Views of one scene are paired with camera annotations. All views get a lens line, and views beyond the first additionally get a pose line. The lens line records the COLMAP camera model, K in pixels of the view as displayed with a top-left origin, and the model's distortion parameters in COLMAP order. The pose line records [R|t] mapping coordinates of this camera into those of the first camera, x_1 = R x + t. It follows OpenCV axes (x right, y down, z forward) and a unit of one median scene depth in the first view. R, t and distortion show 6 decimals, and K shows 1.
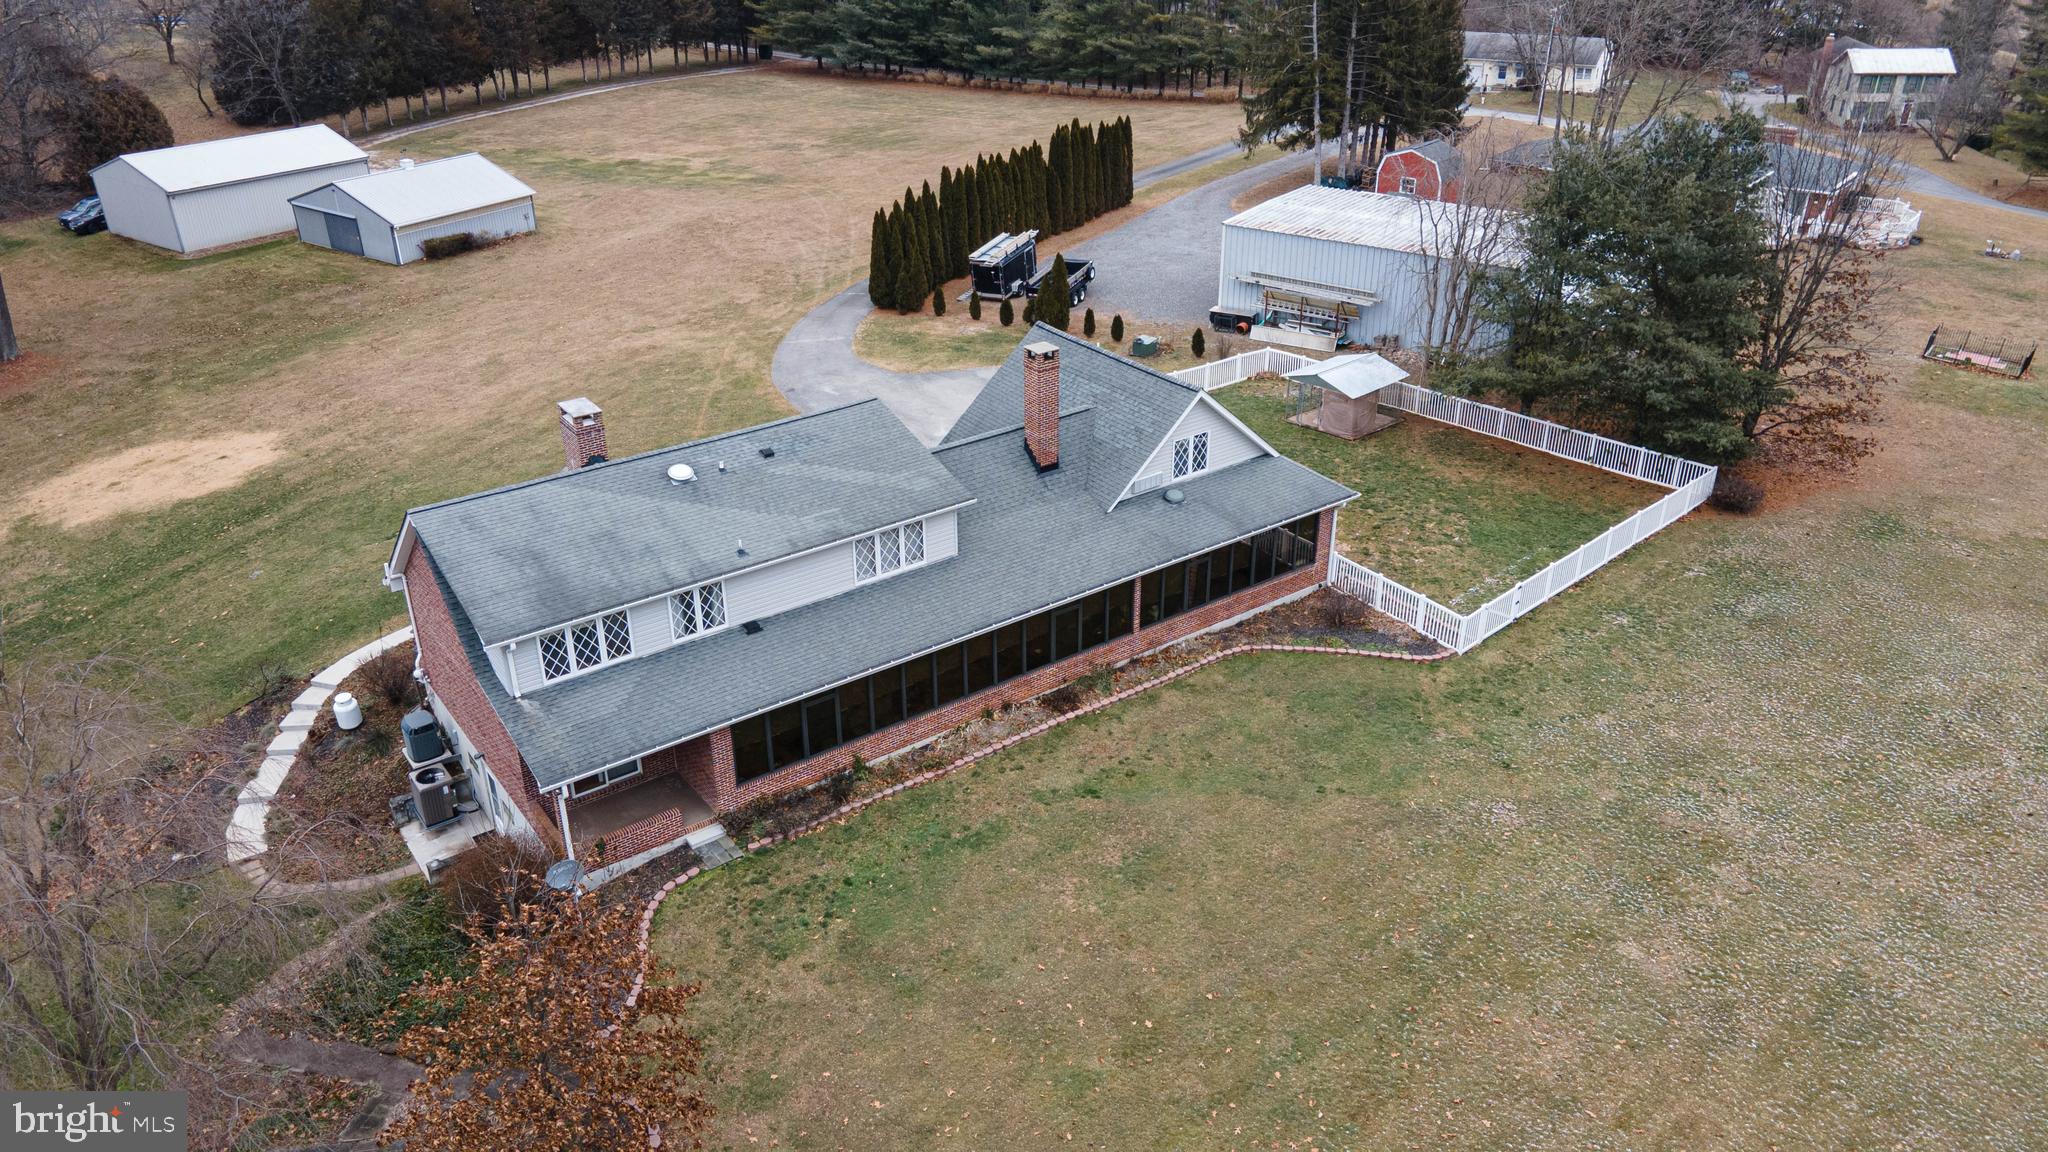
lens RADIAL K [[1481.0, 0, 1024.0], [0, 1481.0, 576.0], [0, 0, 1]] dist [0.007863, 0.082572]
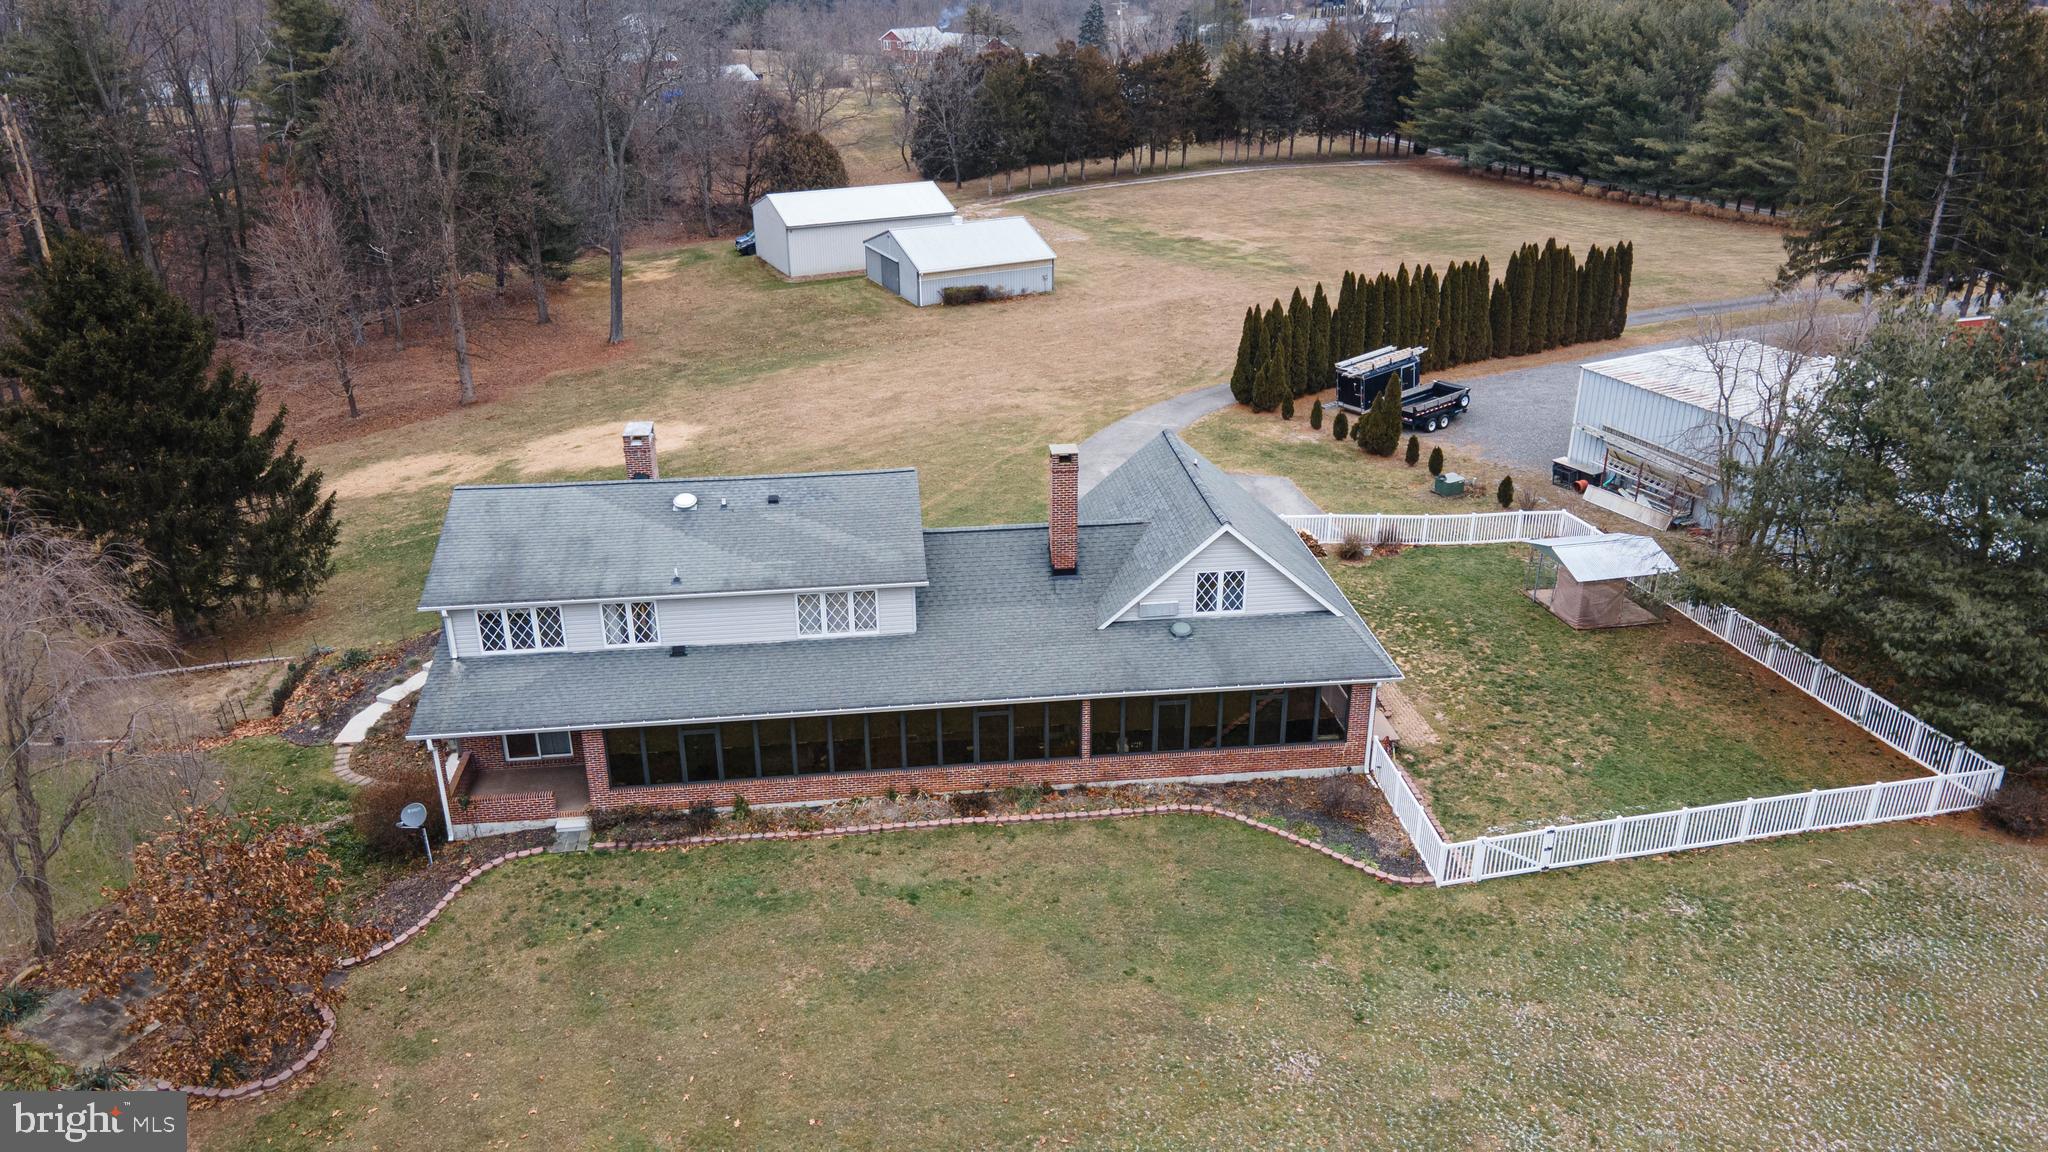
lens RADIAL K [[1487.5, 0, 1024.0], [0, 1487.5, 576.0], [0, 0, 1]] dist [0.012911, 0.060263]
pose [[0.869538, 0.205338, -0.449154, 0.266429], [-0.229777, 0.973243, 0.000098, -0.039858], [0.437156, 0.103120, 0.893454, 0.072897]]
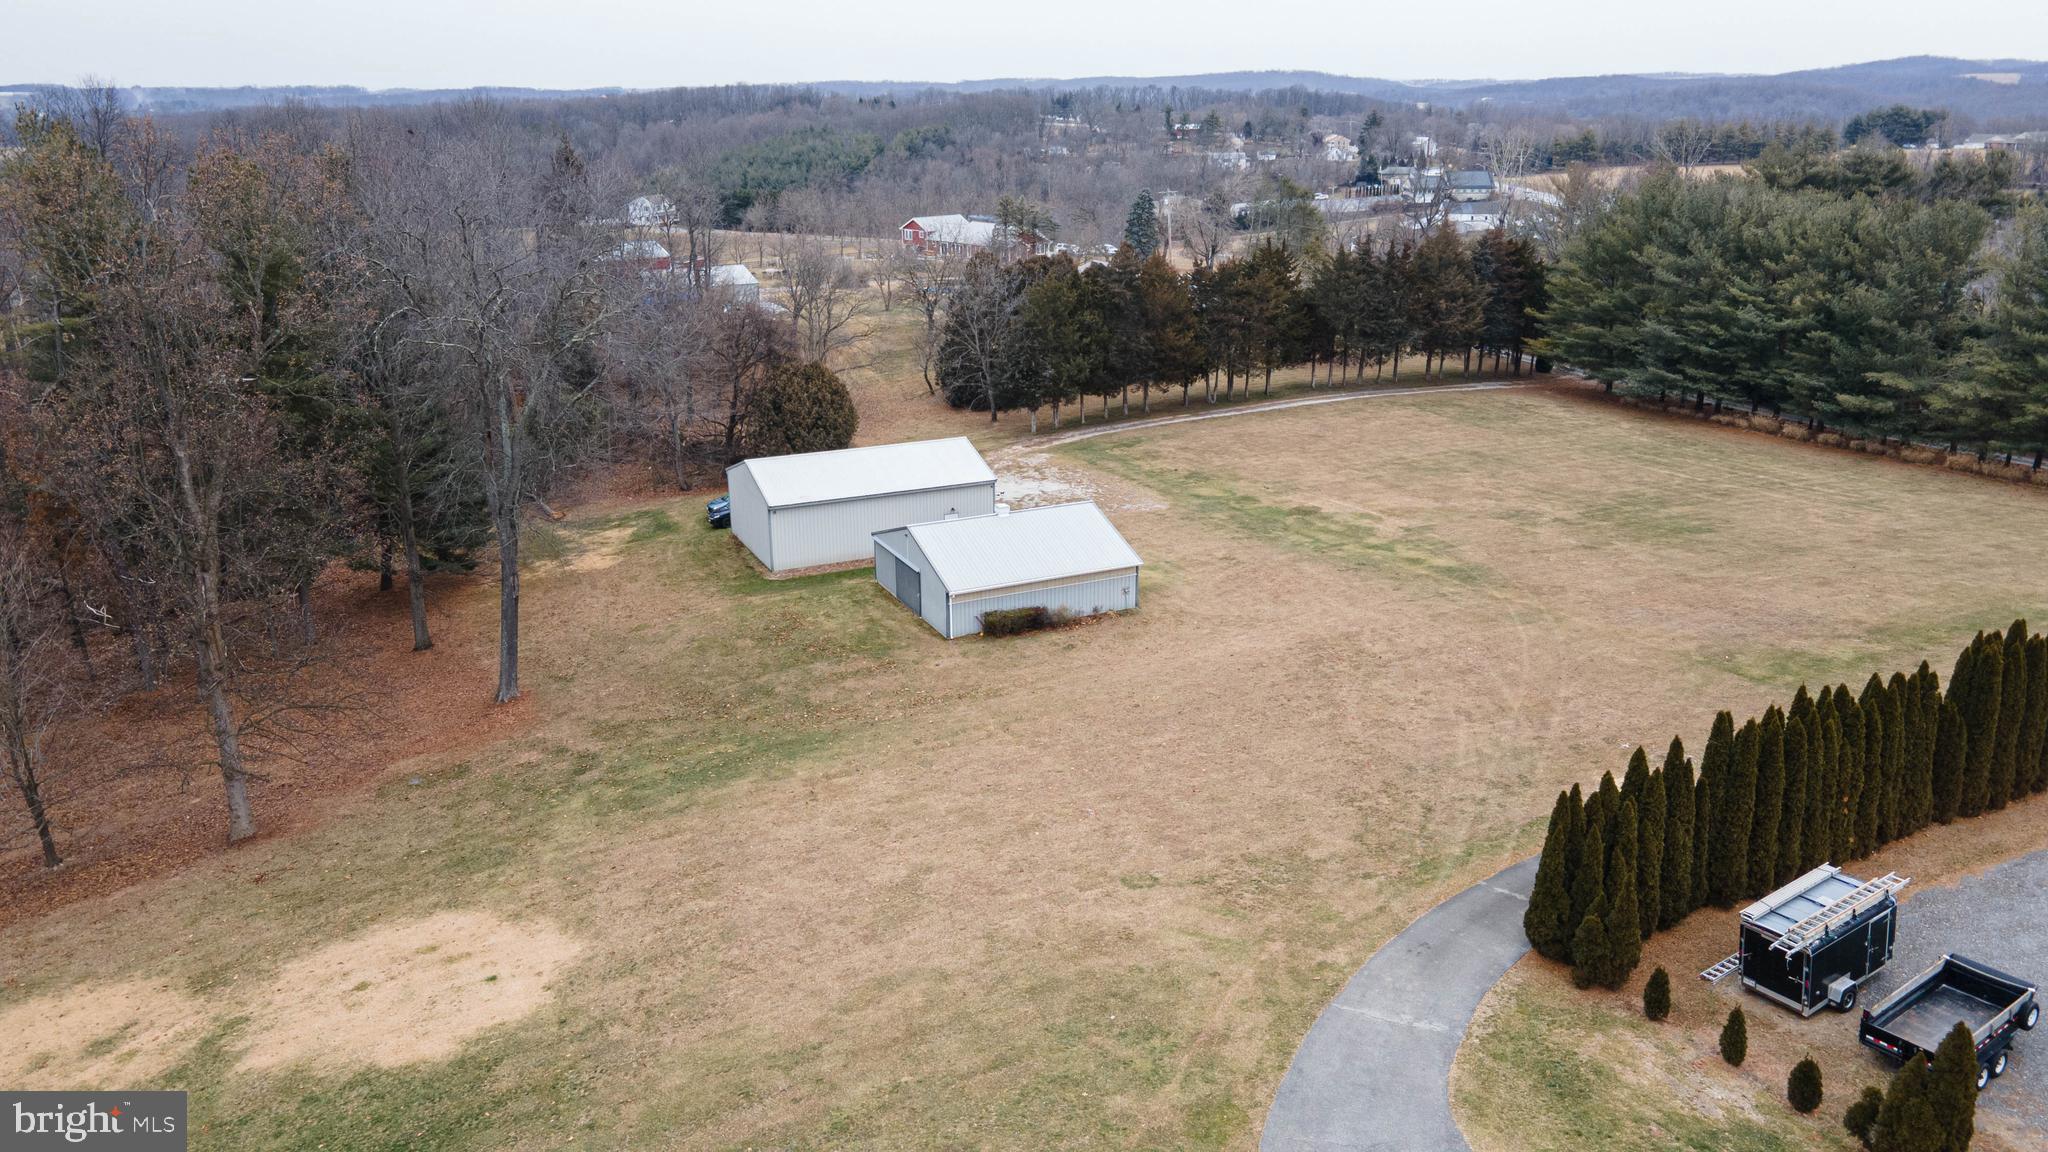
lens RADIAL K [[1487.5, 0, 1025.0], [0, 1487.5, 564.3], [0, 0, 1]] dist [0.028636, 0.035890]
pose [[0.864318, 0.155457, -0.478318, -0.022785], [-0.232880, 0.966640, -0.106648, -0.236139], [0.445782, 0.203568, 0.871687, 0.448396]]
